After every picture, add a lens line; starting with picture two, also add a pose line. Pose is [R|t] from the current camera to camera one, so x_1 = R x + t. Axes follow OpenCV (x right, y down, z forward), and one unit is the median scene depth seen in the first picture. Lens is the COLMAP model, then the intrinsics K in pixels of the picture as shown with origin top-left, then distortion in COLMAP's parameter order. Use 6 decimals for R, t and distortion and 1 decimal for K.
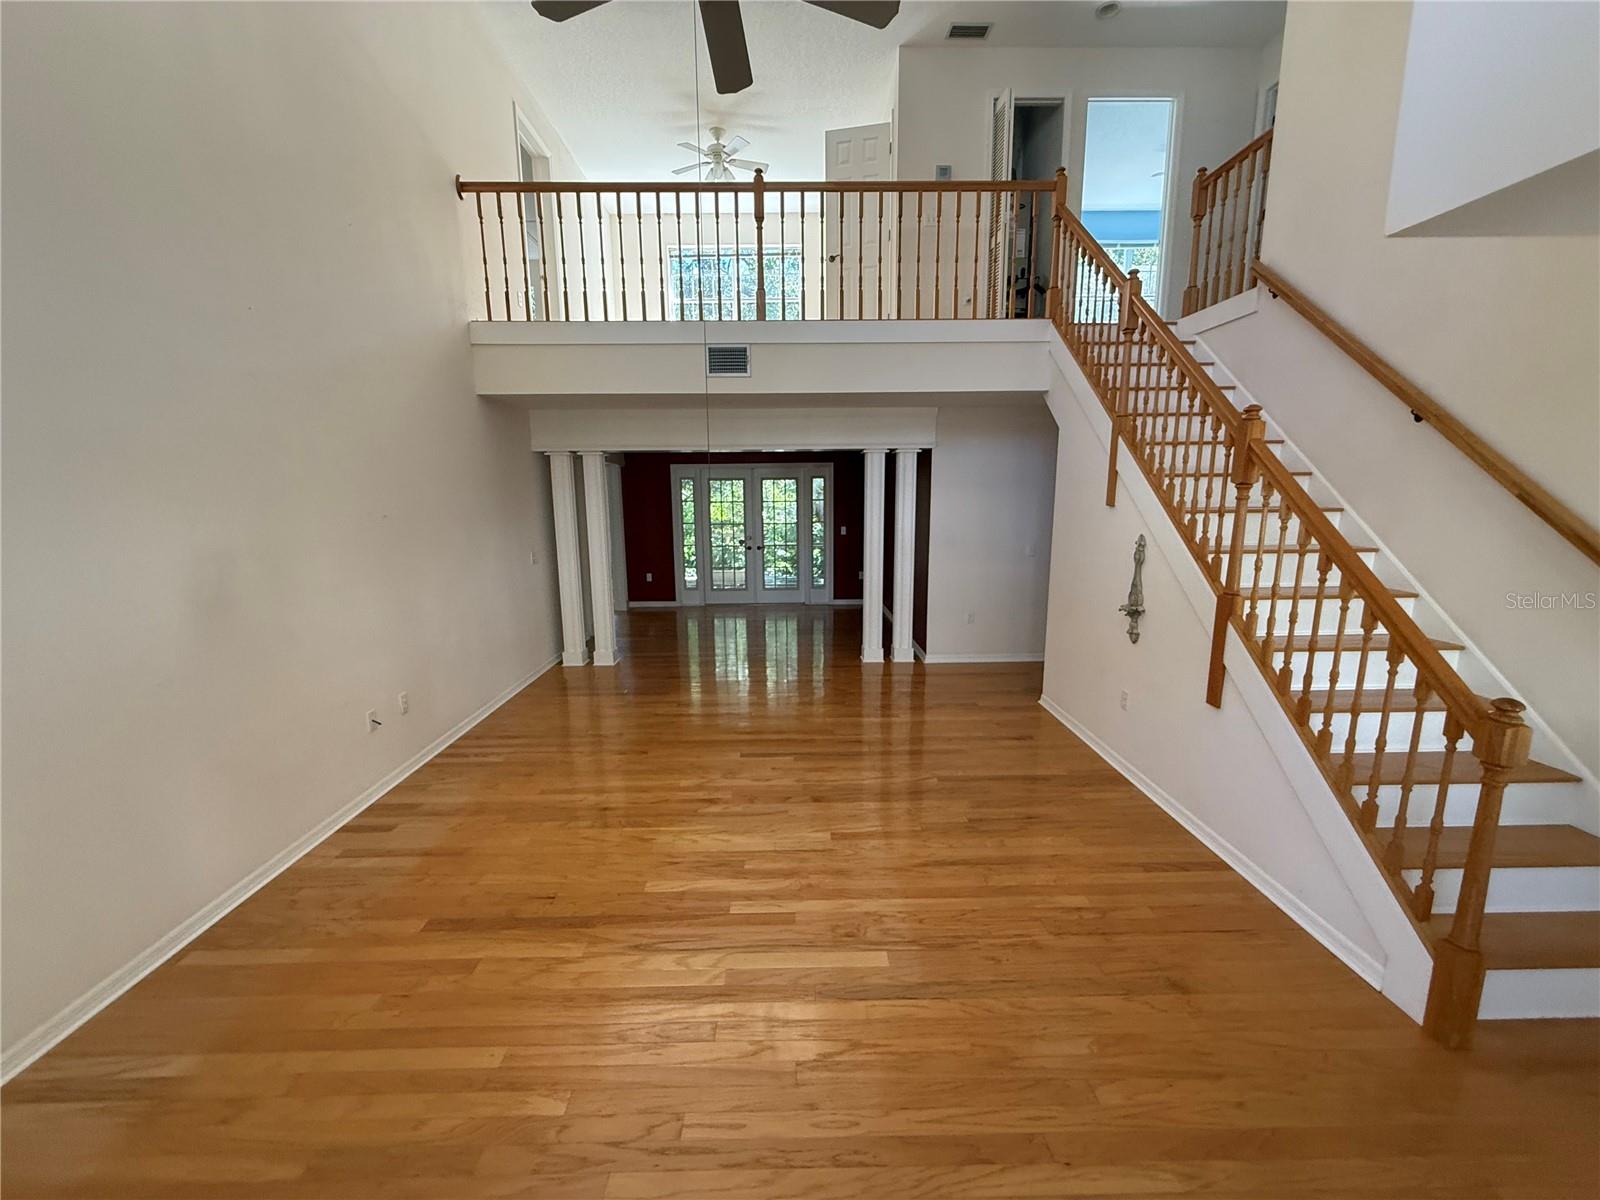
lens RADIAL K [[640.4, 0, 798.5], [0, 640.4, 602.3], [0, 0, 1]] dist [0.001231, 0.000059]
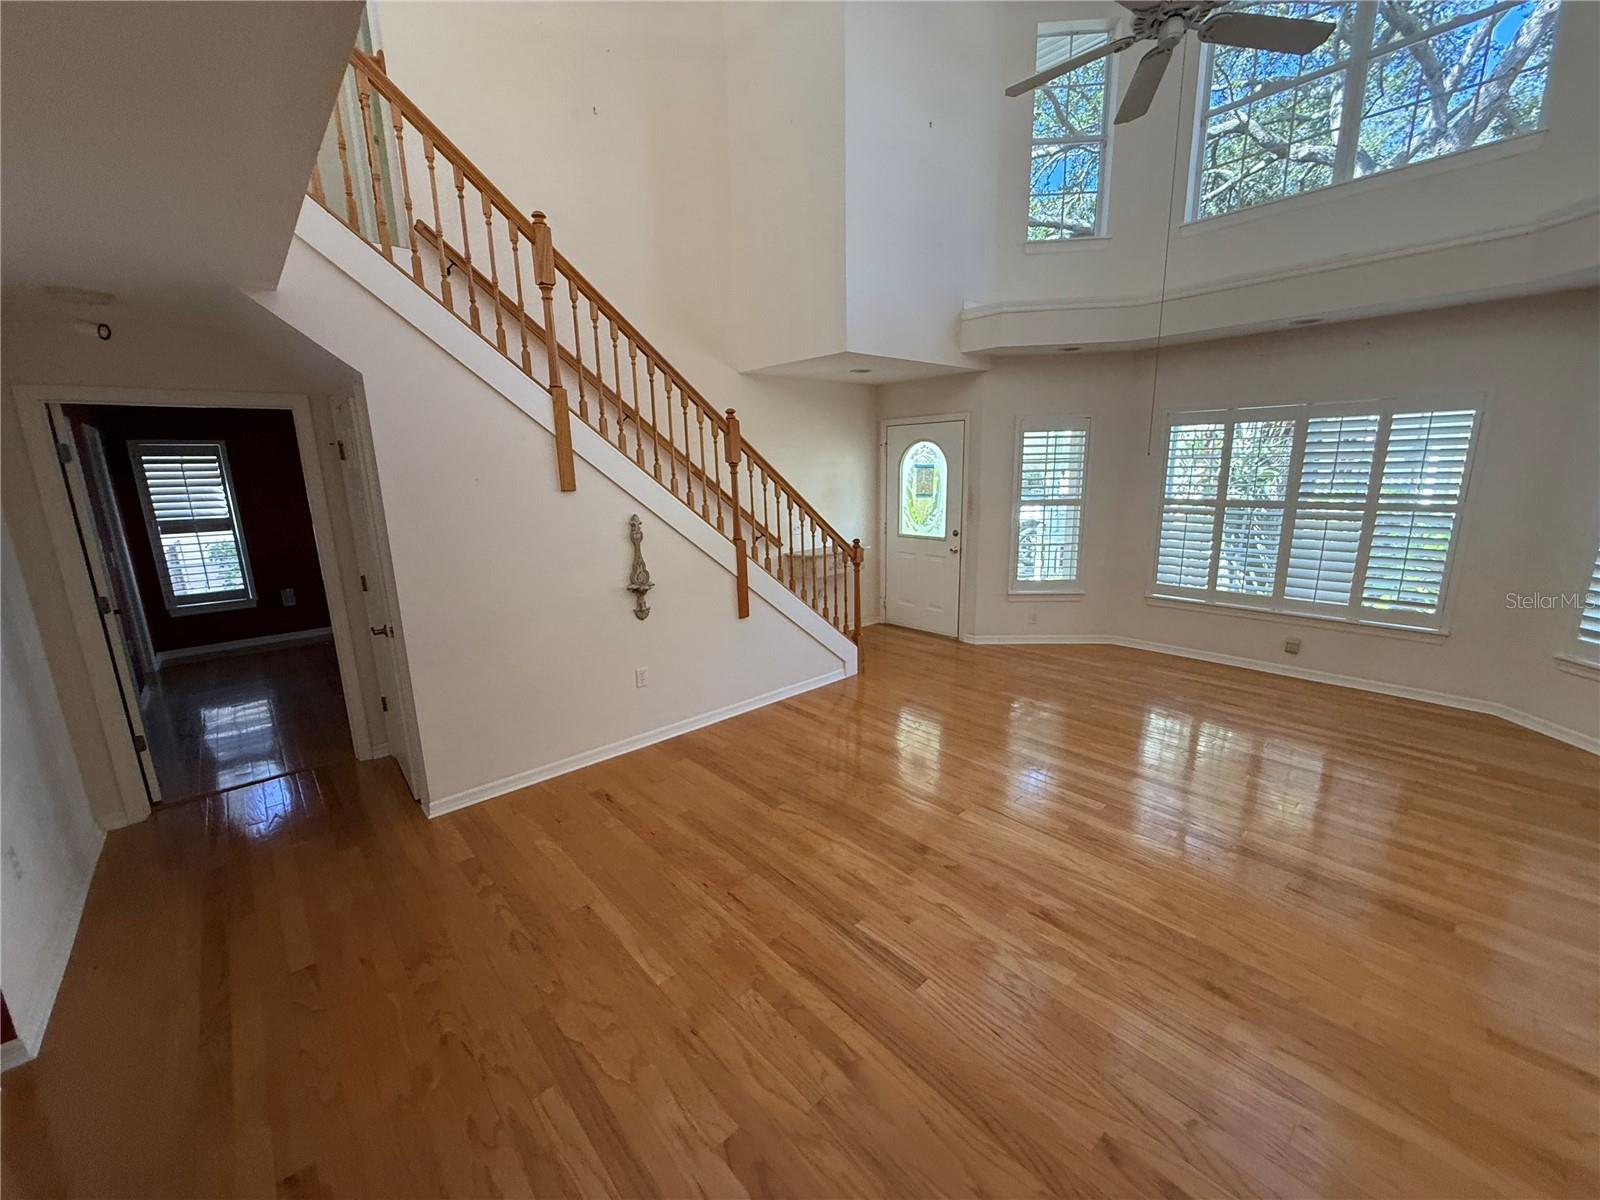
lens RADIAL K [[640.4, 0, 790.3], [0, 640.4, 600.6], [0, 0, 1]] dist [0.001231, 0.000059]
pose [[-0.646113, -0.143502, 0.749630, -0.415762], [0.161524, 0.934211, 0.318056, -0.263270], [-0.745954, 0.326583, -0.580427, 1.460634]]
